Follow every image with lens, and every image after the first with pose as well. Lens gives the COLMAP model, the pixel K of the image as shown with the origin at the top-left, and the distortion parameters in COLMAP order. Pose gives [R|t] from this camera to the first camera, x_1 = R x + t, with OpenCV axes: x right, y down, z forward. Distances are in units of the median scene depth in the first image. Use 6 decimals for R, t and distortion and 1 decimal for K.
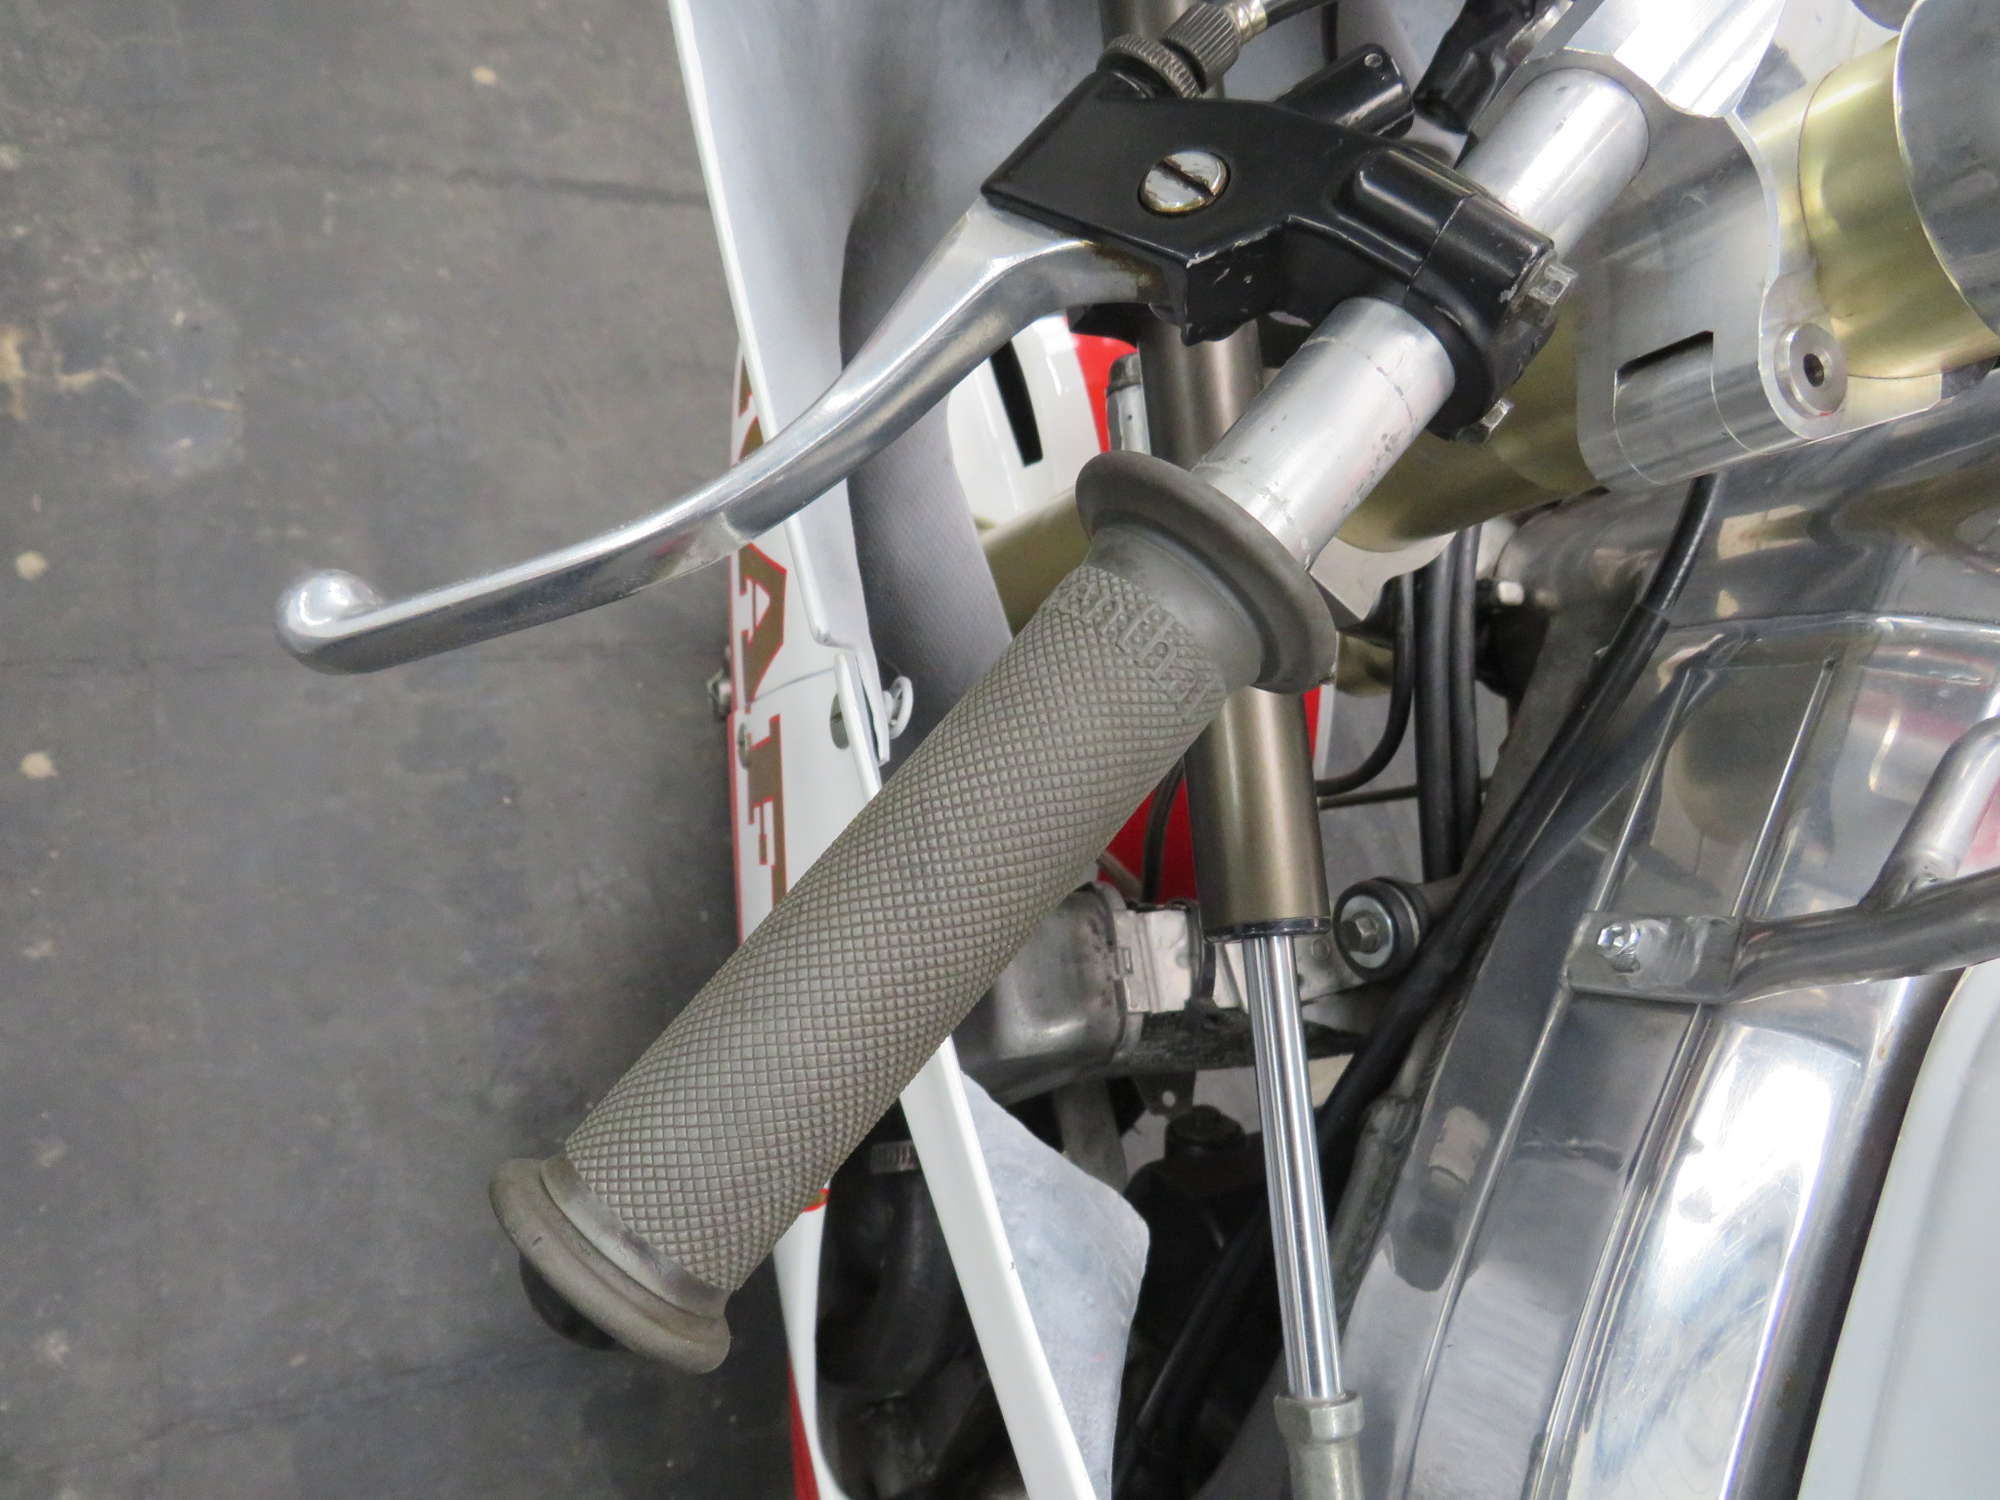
lens RADIAL K [[1380.3, 0, 1001.3], [0, 1380.3, 753.9], [0, 0, 1]] dist [-0.035671, 0.005577]
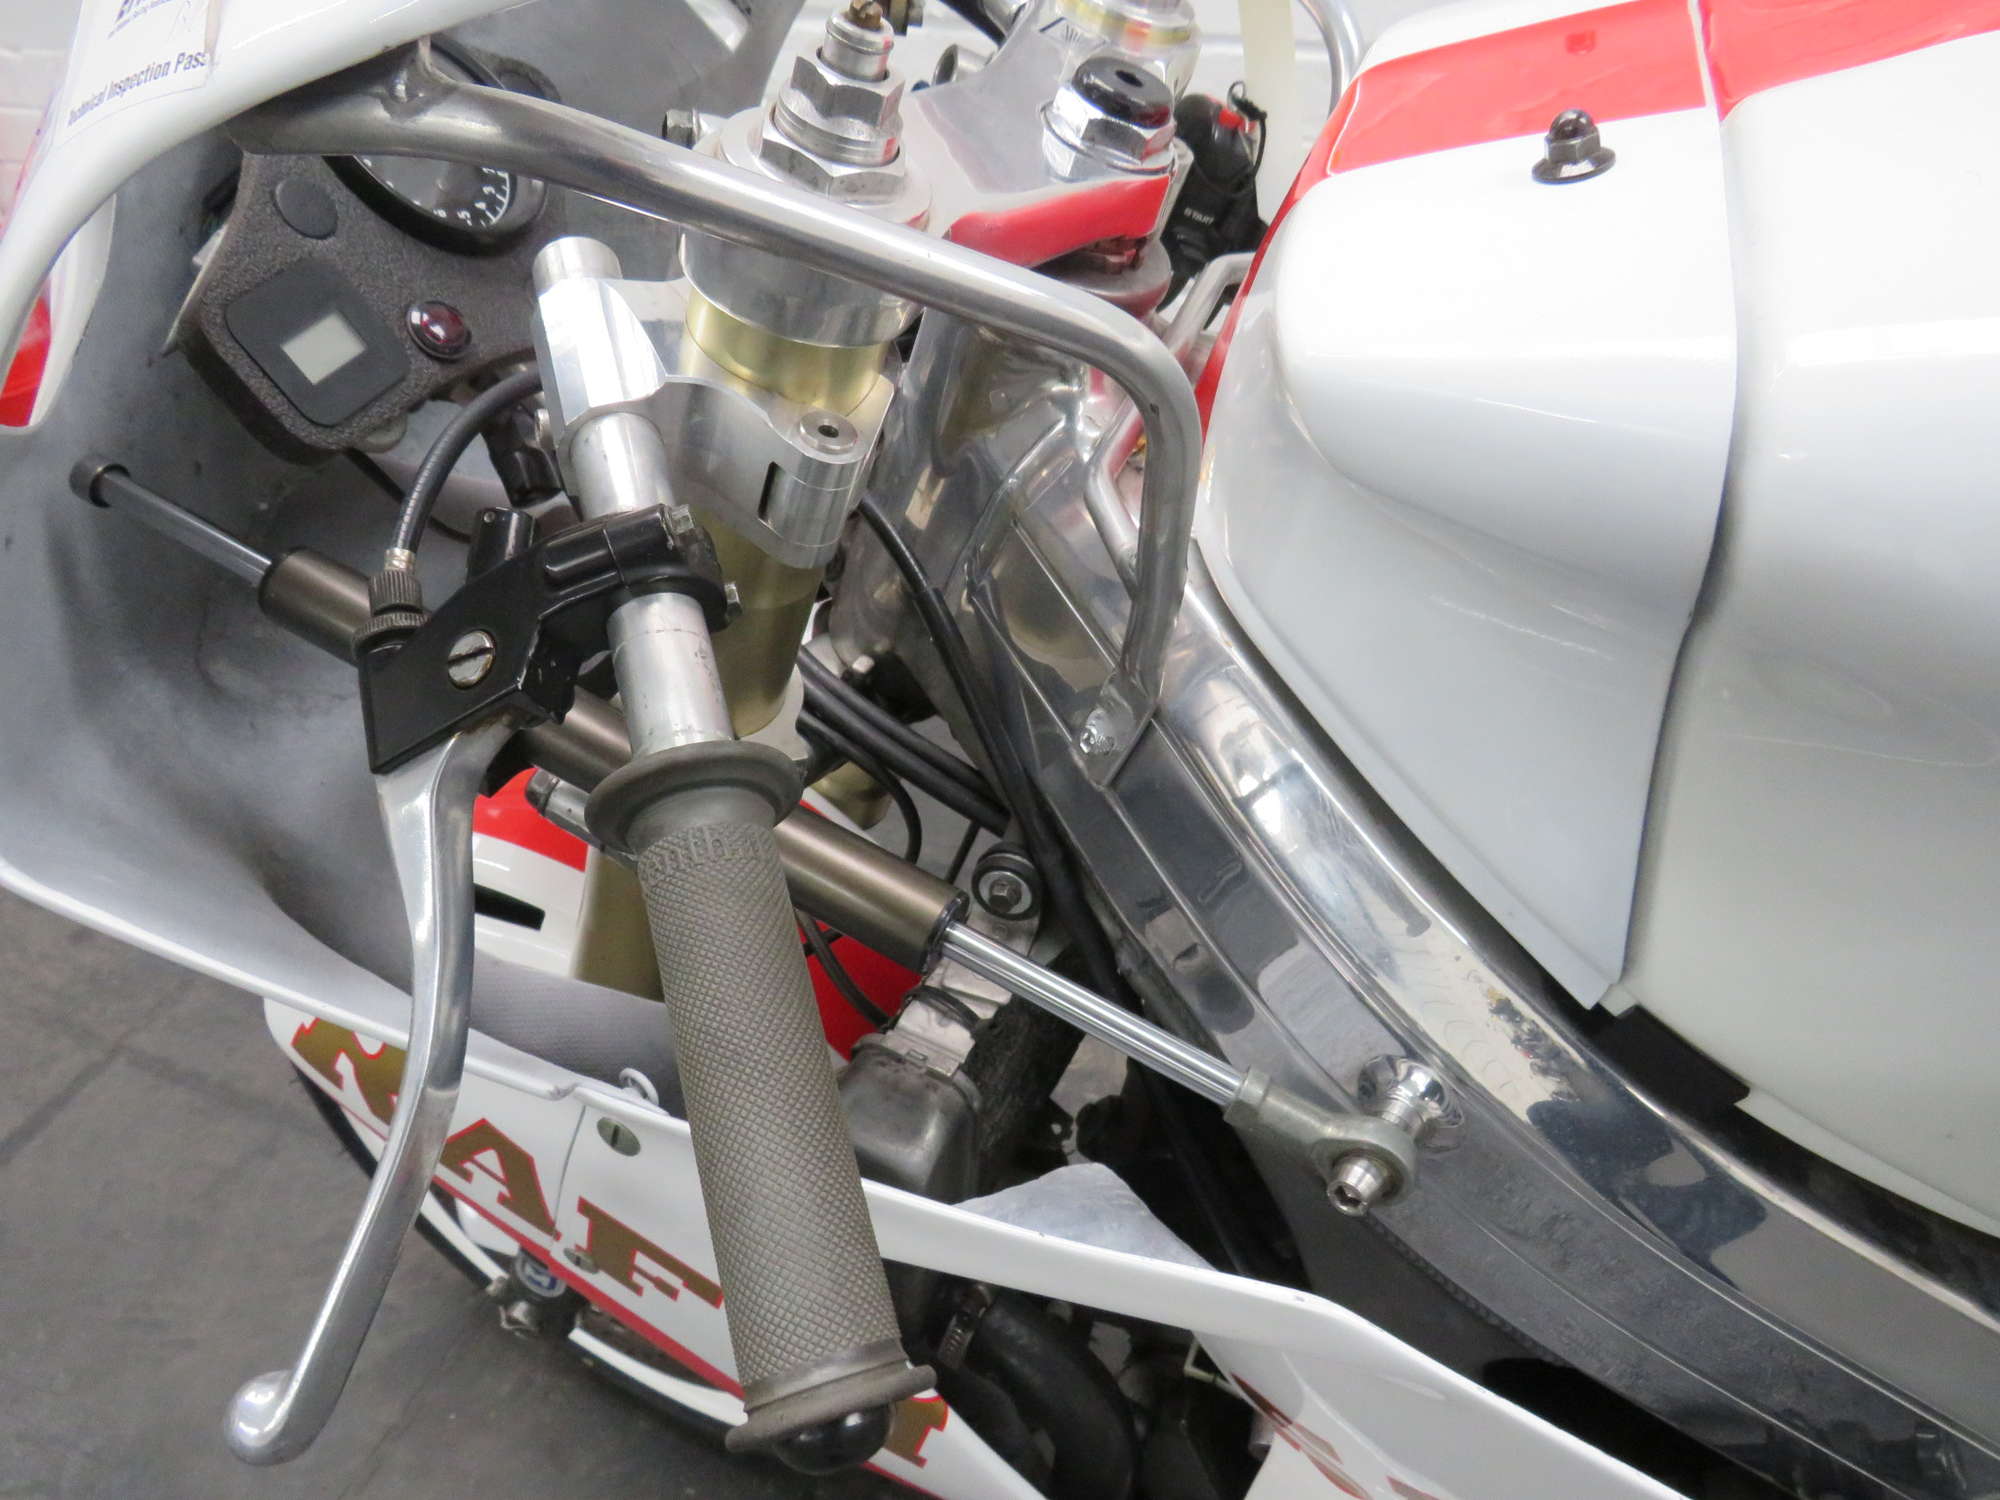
lens RADIAL K [[1380.3, 0, 995.4], [0, 1380.3, 748.2], [0, 0, 1]] dist [-0.035671, 0.005577]
pose [[0.547756, -0.763670, 0.341718, -0.101795], [0.820045, 0.571009, -0.038399, 0.115238], [-0.165800, 0.301257, 0.939018, -0.332100]]
